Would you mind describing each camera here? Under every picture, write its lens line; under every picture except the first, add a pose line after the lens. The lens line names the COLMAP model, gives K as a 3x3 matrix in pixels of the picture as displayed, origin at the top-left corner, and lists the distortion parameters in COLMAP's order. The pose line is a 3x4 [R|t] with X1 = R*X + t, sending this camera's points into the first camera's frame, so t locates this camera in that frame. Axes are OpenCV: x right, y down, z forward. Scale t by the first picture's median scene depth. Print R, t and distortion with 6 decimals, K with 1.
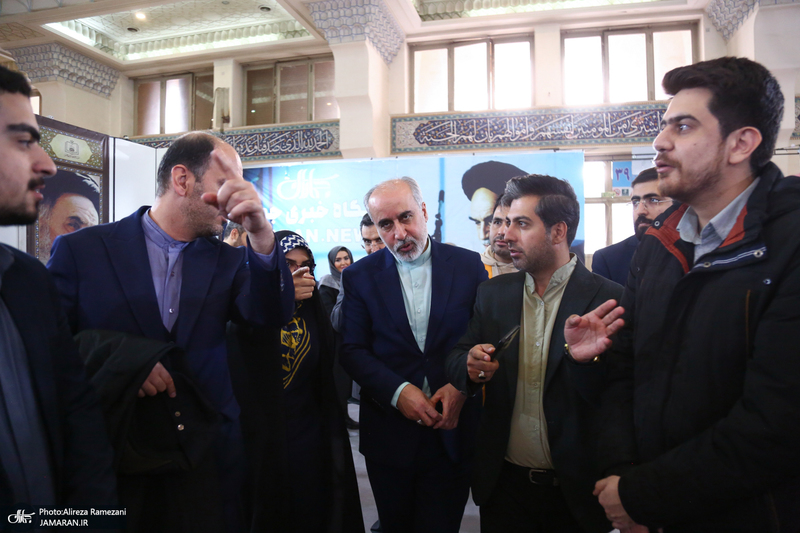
lens RADIAL K [[531.8, 0, 400.0], [0, 531.8, 266.5], [0, 0, 1]] dist [-0.123364, 0.063550]
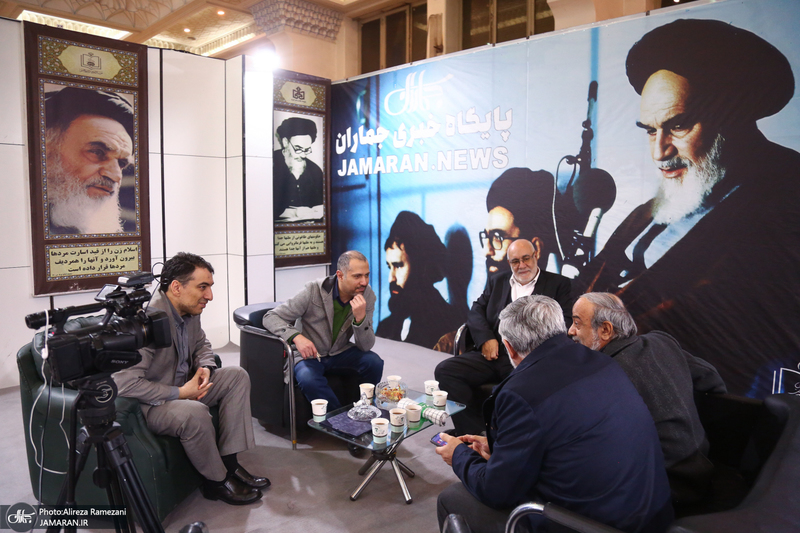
lens RADIAL K [[531.8, 0, 400.0], [0, 531.8, 266.5], [0, 0, 1]] dist [-0.123364, 0.063550]
pose [[0.876283, 0.062977, -0.477663, 0.079539], [-0.014785, 0.994468, 0.103991, 0.005040], [0.481570, -0.084063, 0.872367, 0.151508]]
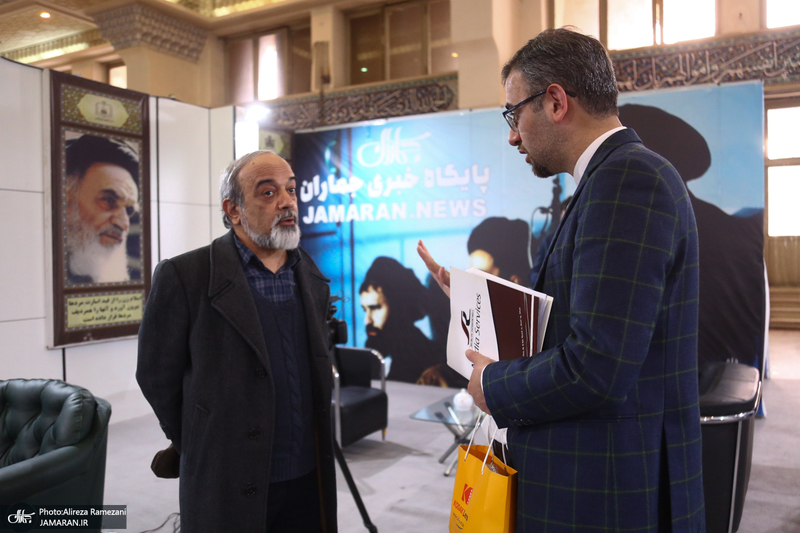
lens RADIAL K [[644.6, 0, 400.0], [0, 644.6, 266.5], [0, 0, 1]] dist [-0.069588, 0.044368]
pose [[0.971490, 0.000407, -0.237079, 0.031276], [0.003019, 0.999896, 0.014086, 0.005999], [0.237060, -0.014401, 0.971388, 0.022486]]
